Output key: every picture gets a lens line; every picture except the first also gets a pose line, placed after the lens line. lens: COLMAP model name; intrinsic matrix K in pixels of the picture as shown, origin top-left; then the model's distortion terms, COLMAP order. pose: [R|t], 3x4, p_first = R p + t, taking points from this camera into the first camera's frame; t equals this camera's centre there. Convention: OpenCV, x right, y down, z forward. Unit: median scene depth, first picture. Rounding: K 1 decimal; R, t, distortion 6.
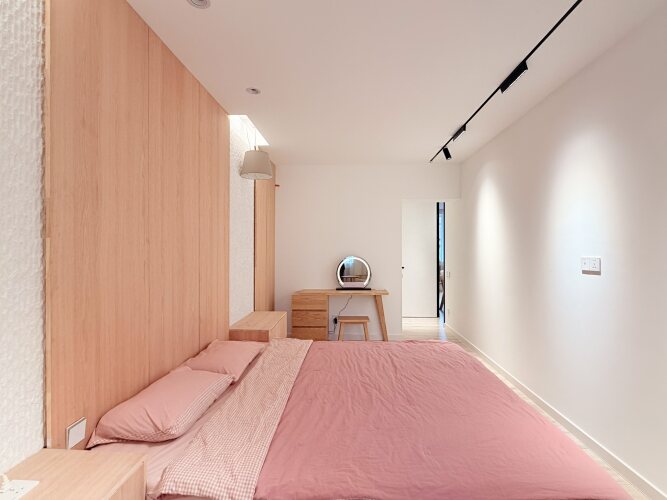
lens RADIAL K [[331.9, 0, 333.5], [0, 331.9, 250.0], [0, 0, 1]] dist [-0.000848, -0.001881]
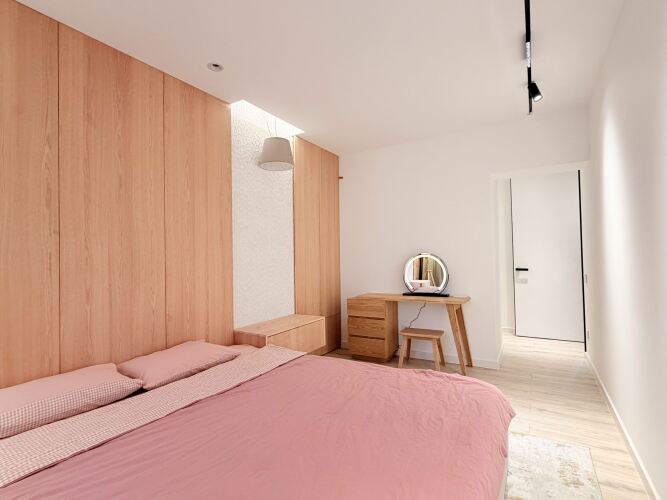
lens RADIAL K [[331.9, 0, 333.5], [0, 331.9, 250.0], [0, 0, 1]] dist [-0.000848, -0.001881]
pose [[0.878021, -0.028698, -0.477761, 0.265775], [0.020055, 0.999530, -0.023182, 0.026733], [0.478202, 0.010773, 0.878184, 0.213397]]
